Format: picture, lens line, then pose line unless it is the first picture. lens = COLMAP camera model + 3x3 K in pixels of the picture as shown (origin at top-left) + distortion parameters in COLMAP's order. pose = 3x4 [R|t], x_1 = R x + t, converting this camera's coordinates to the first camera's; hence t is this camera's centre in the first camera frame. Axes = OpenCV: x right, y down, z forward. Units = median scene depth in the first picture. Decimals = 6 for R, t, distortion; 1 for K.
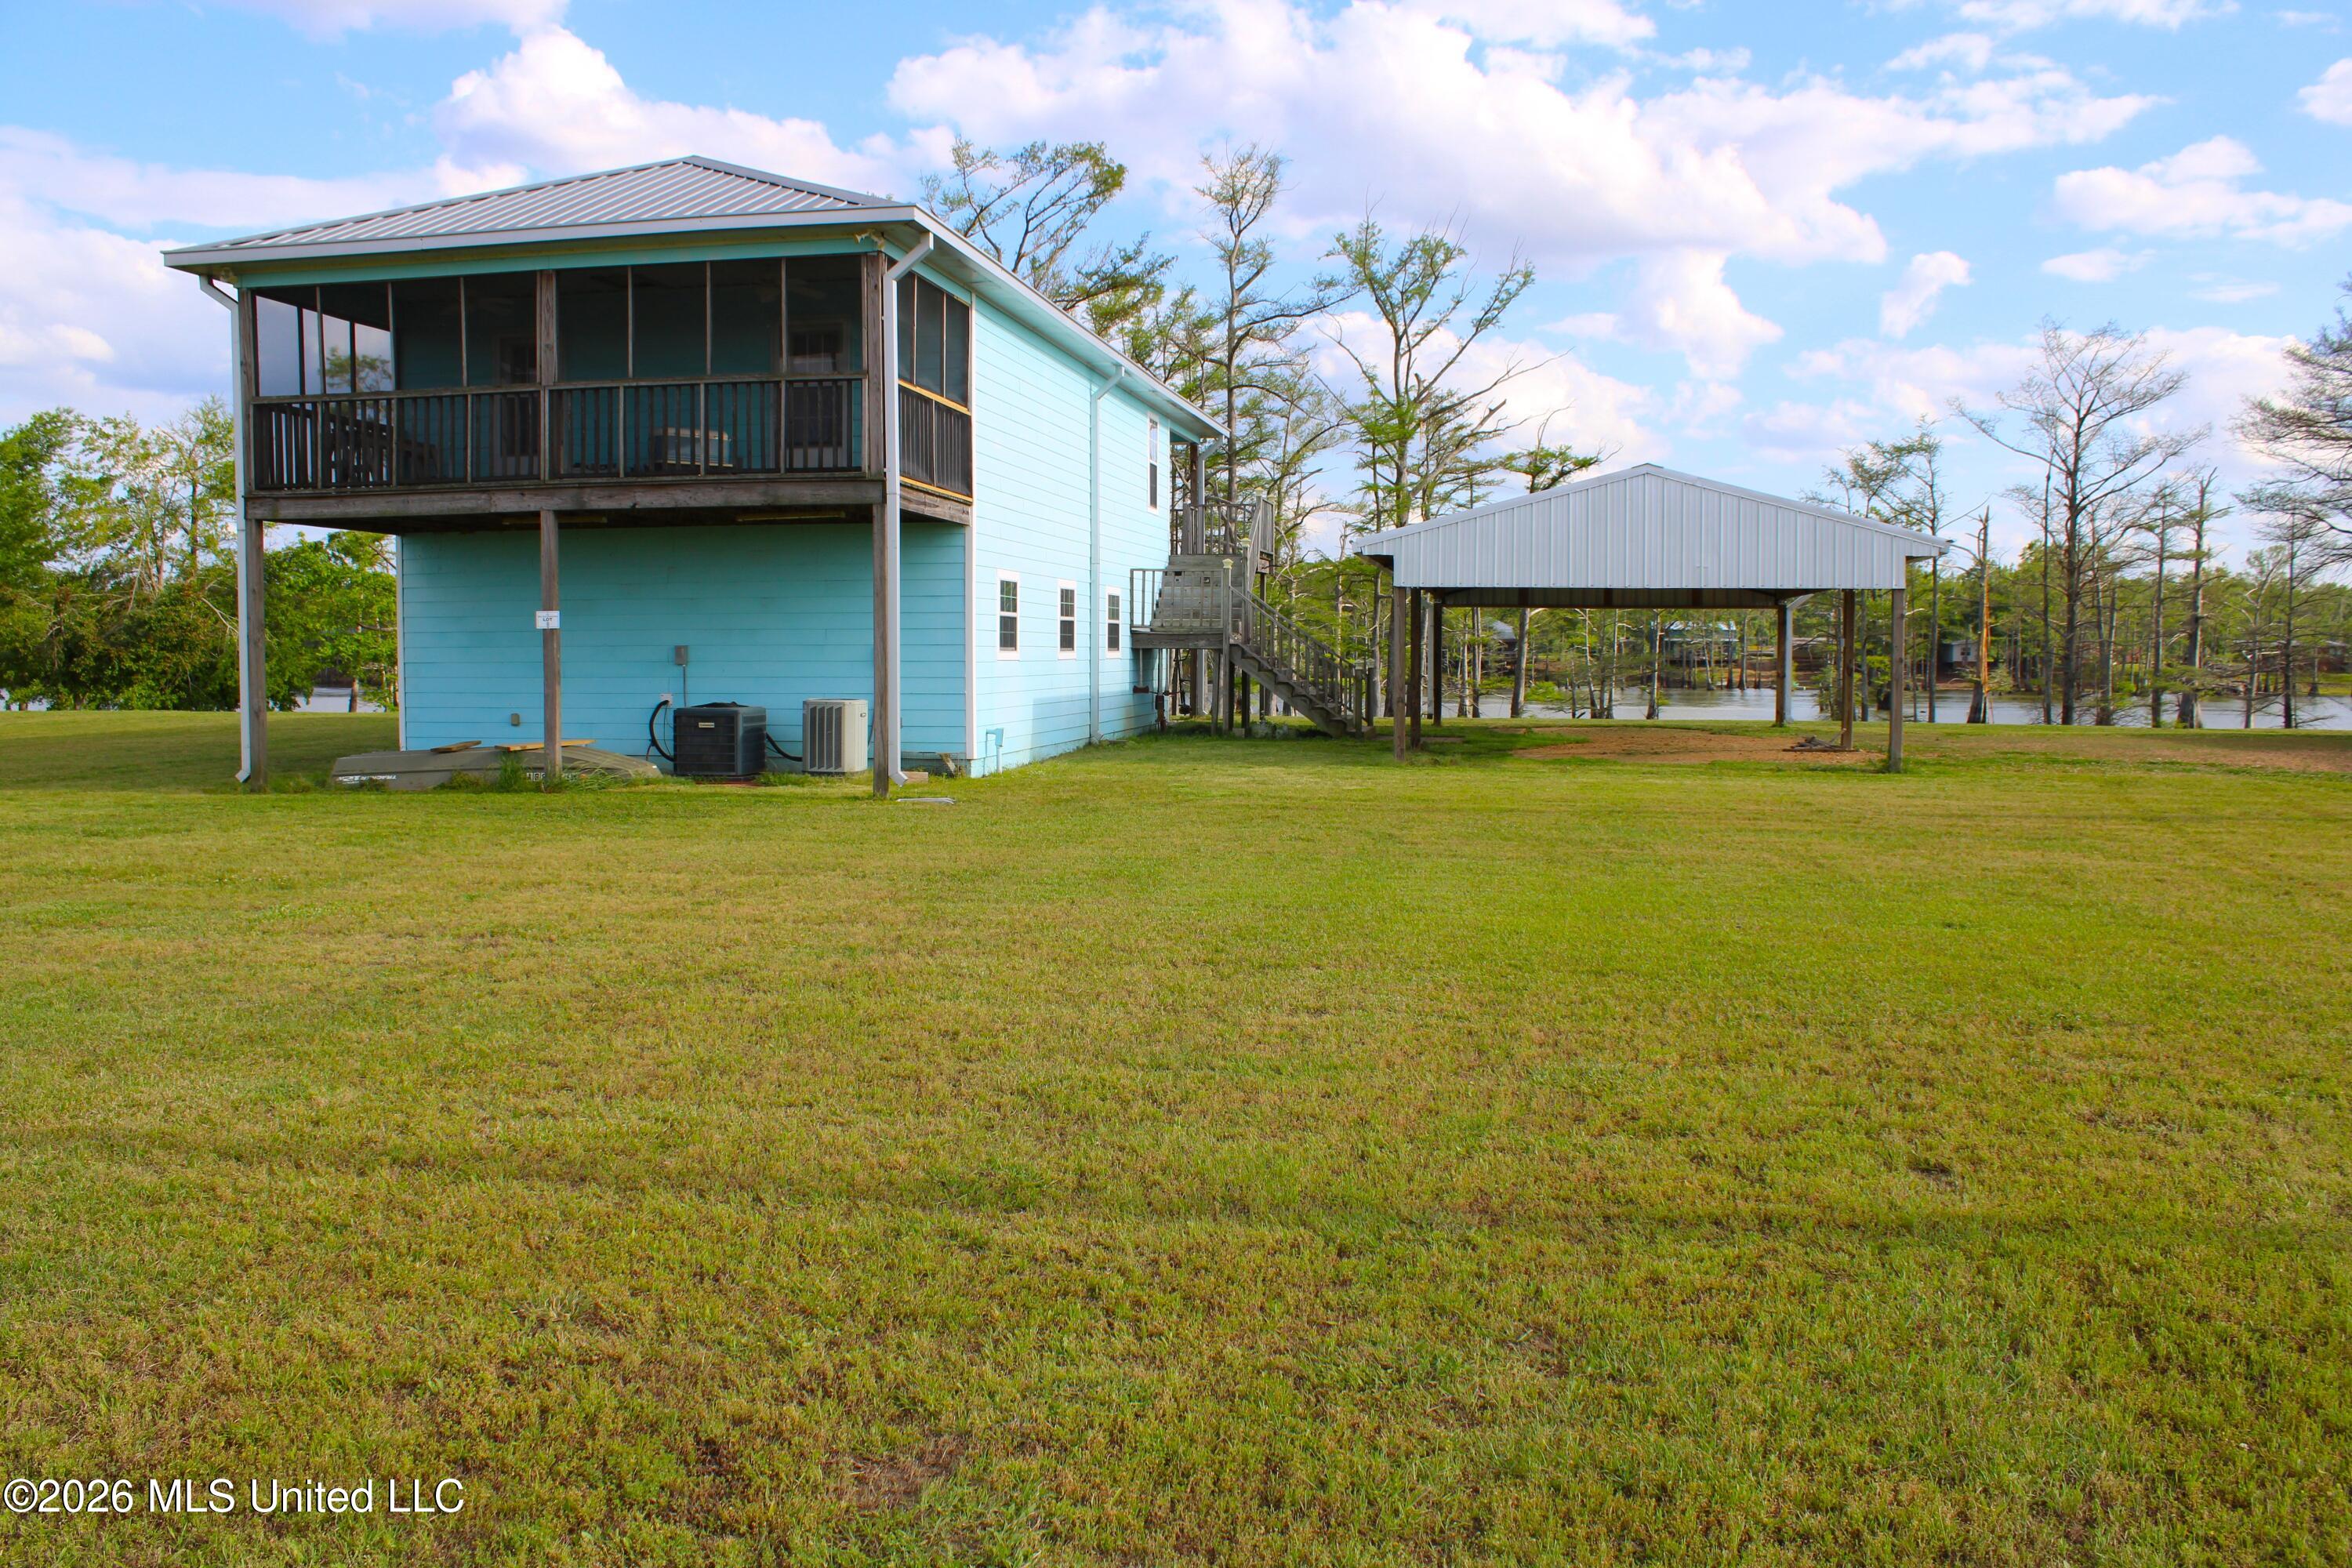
lens RADIAL K [[1950.3, 0, 1176.0], [0, 1950.3, 784.0], [0, 0, 1]] dist [-0.137076, 0.004549]
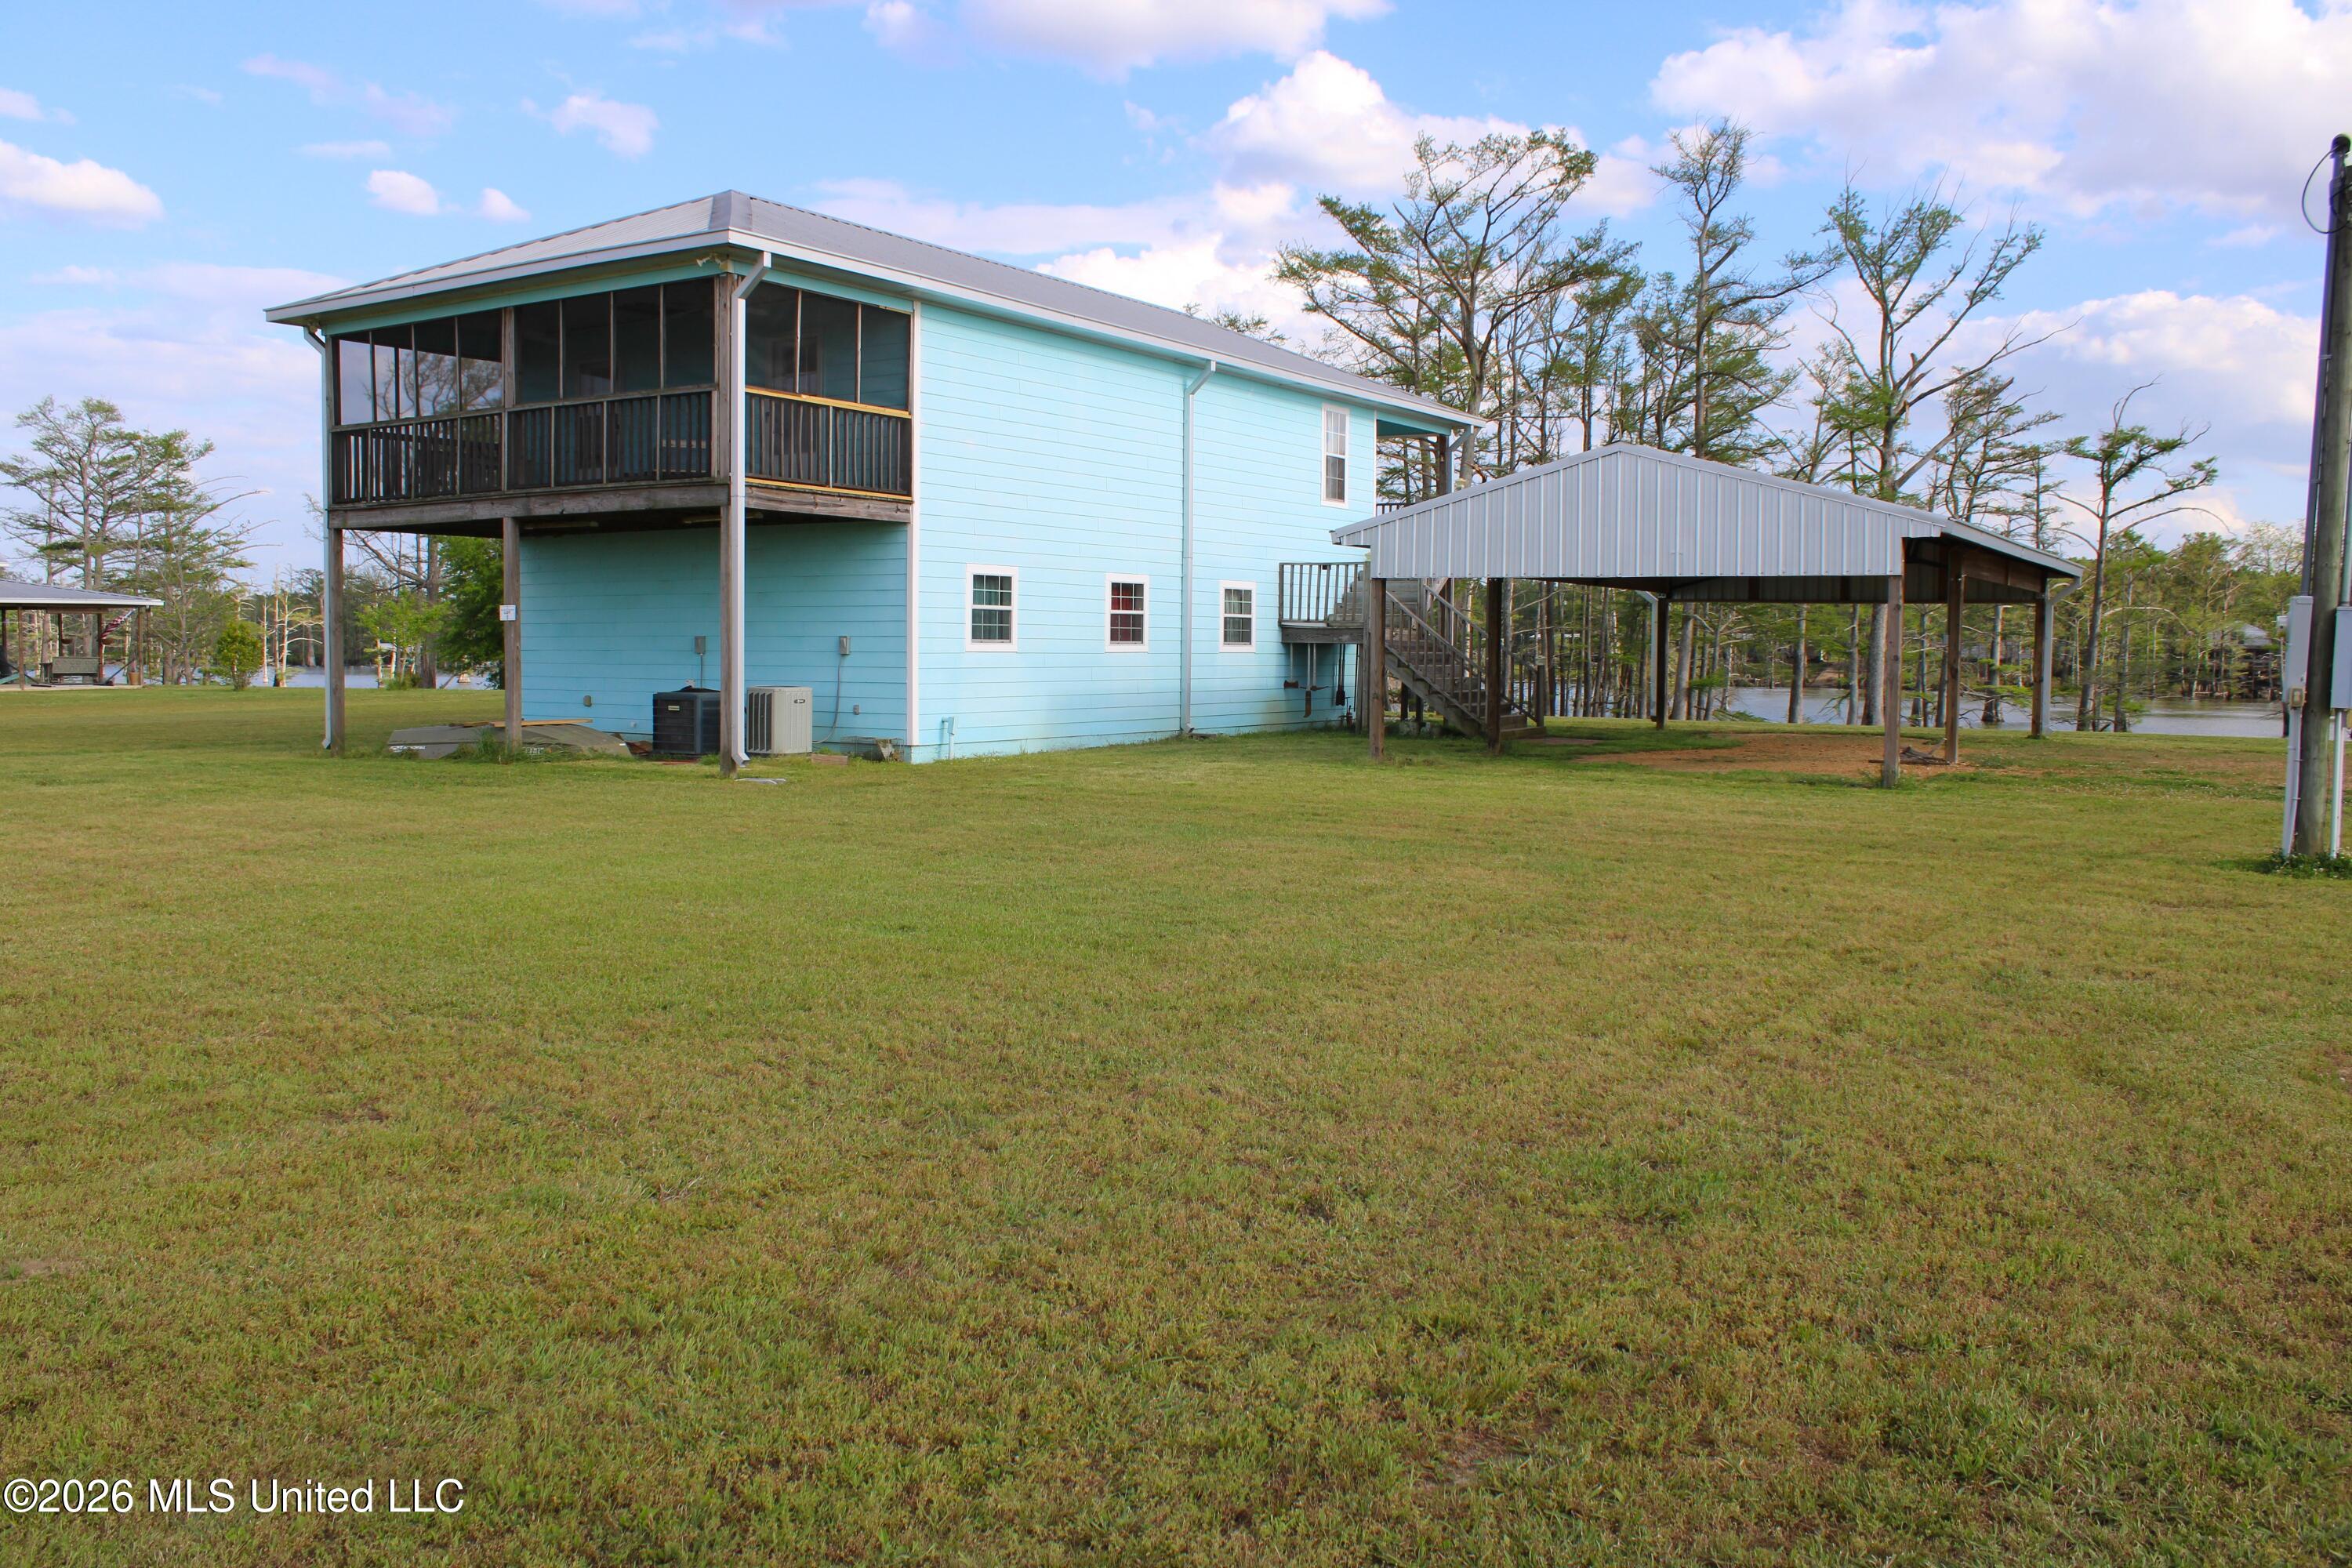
lens RADIAL K [[1957.1, 0, 1176.0], [0, 1957.1, 784.0], [0, 0, 1]] dist [-0.169968, 0.146353]
pose [[0.927021, 0.031774, -0.373661, 0.411150], [-0.031779, 0.999476, 0.006150, -0.002850], [0.373660, 0.006173, 0.927545, 0.076715]]
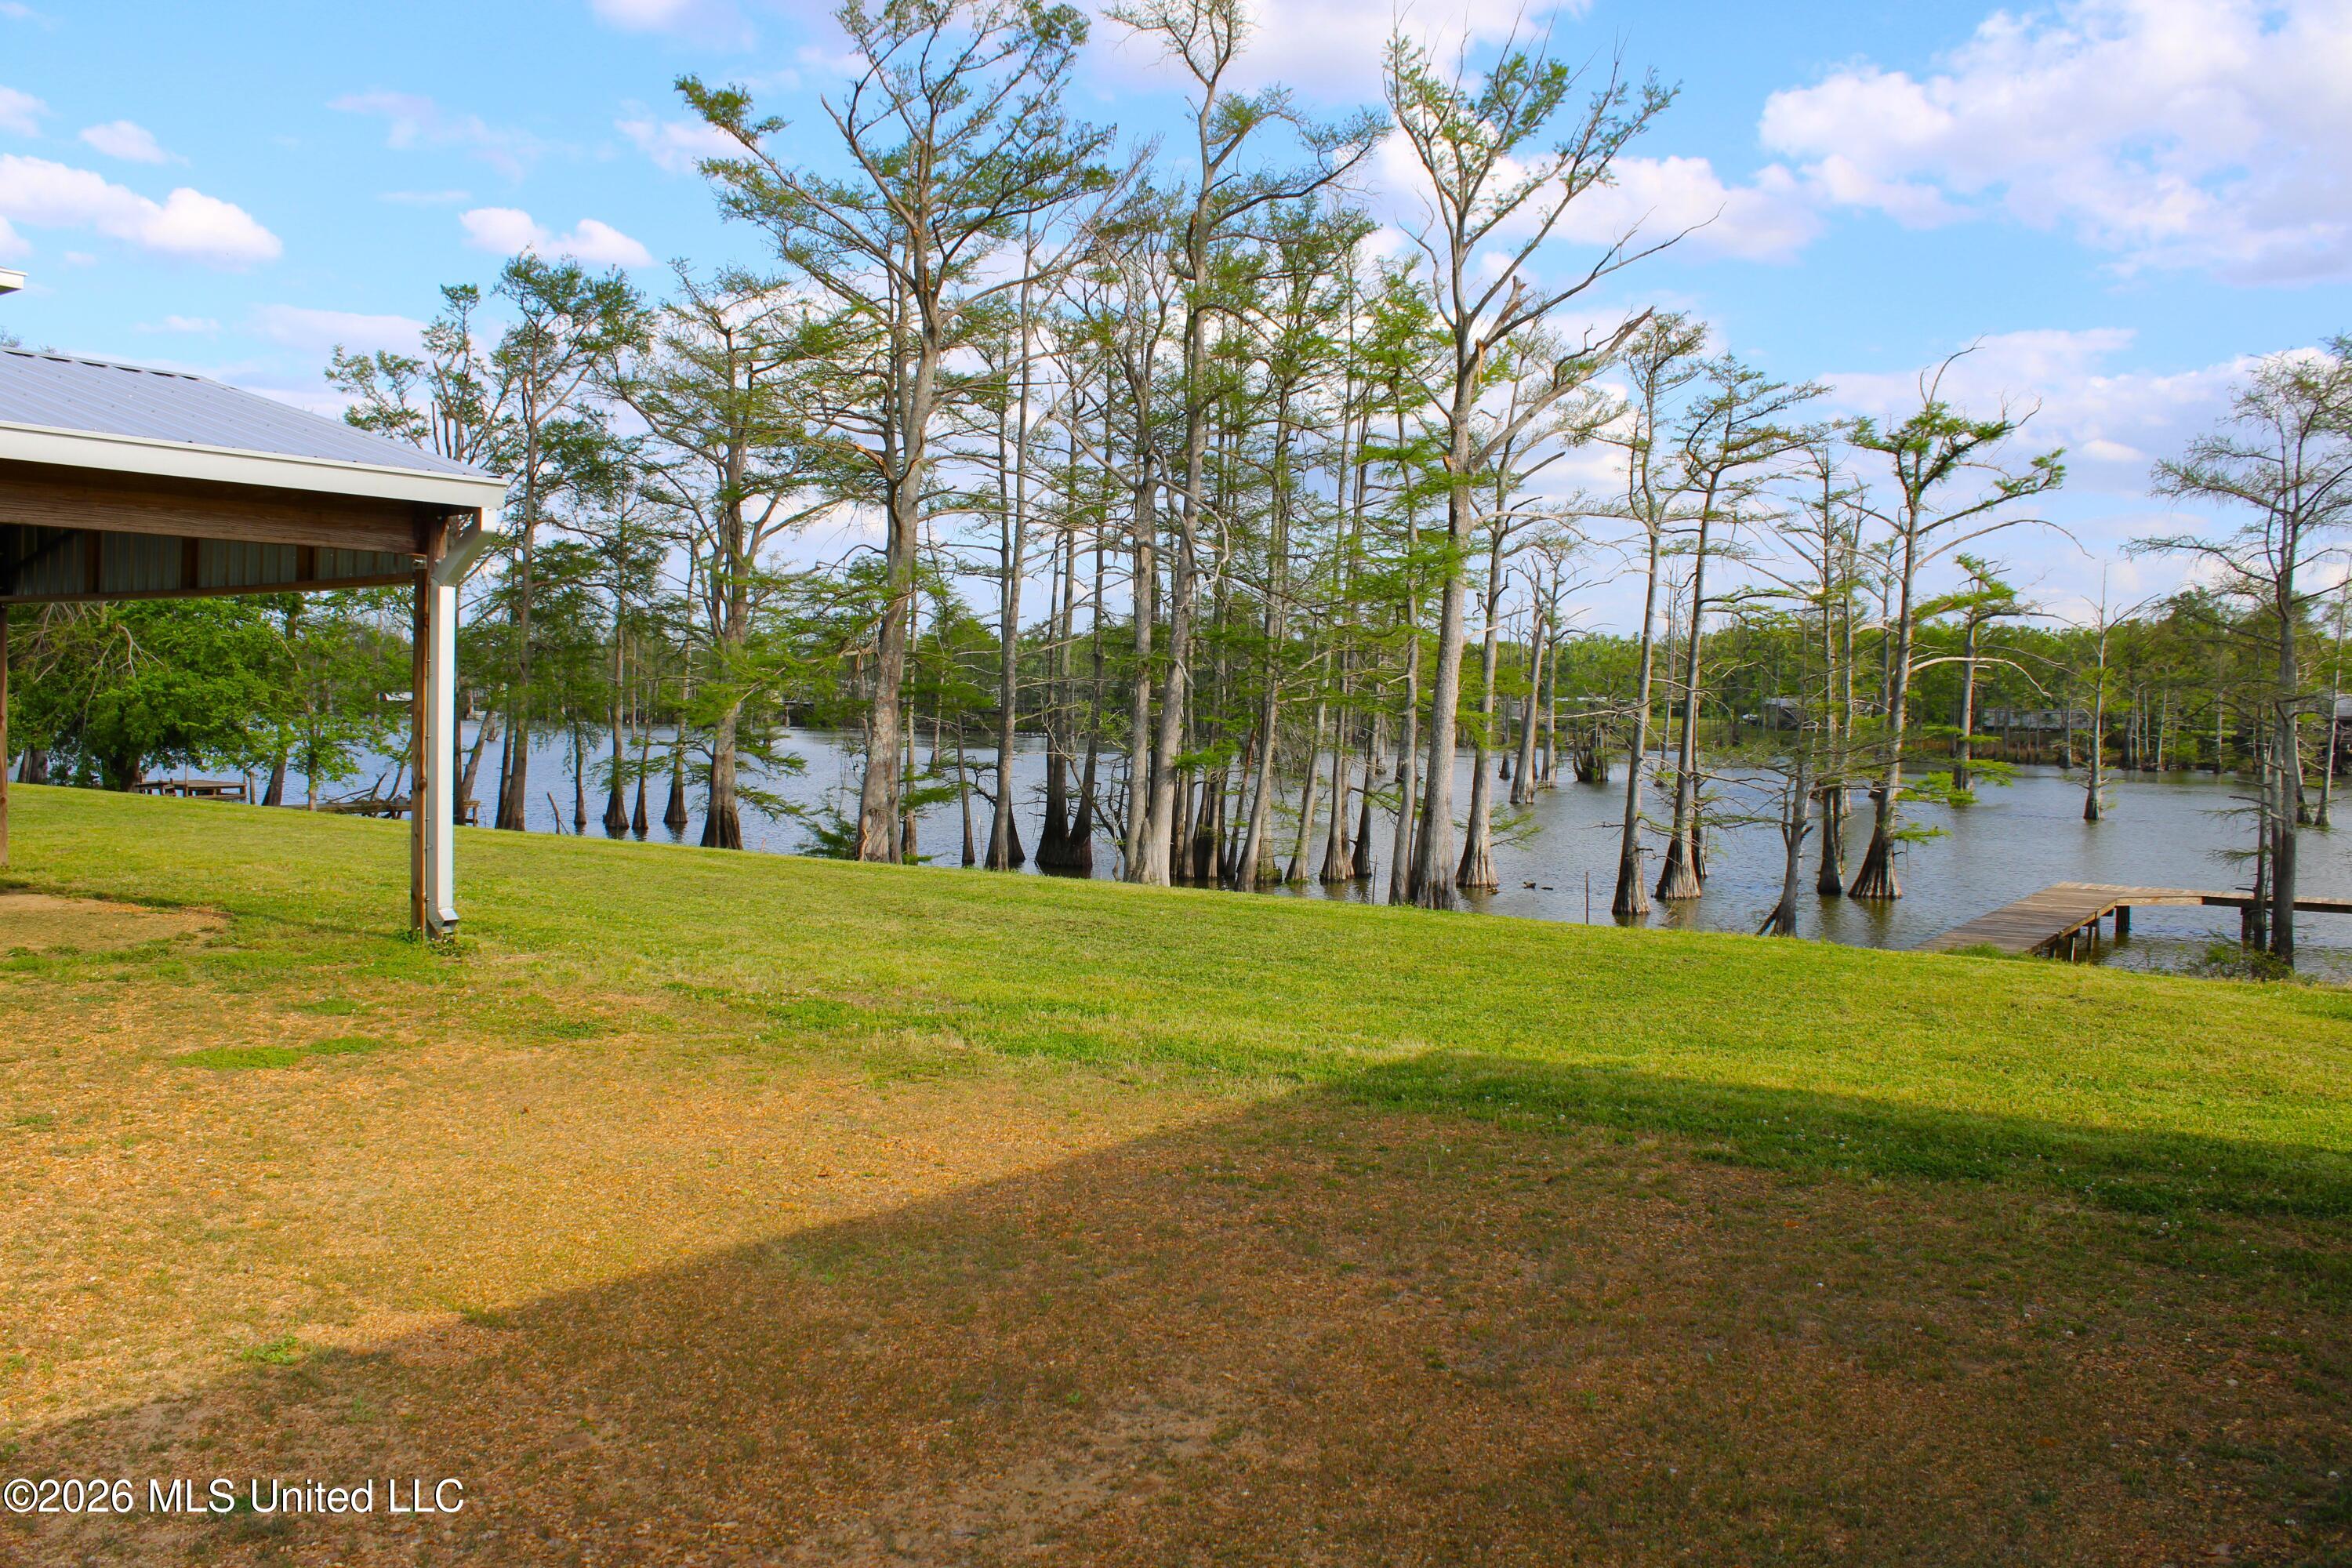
lens RADIAL K [[1973.5, 0, 1176.0], [0, 1973.5, 784.0], [0, 0, 1]] dist [-0.143185, 0.145450]
pose [[0.904673, 0.036516, -0.424539, 0.856063], [-0.049401, 0.998591, -0.019379, -0.088645], [0.423234, 0.038504, 0.905202, 1.116088]]
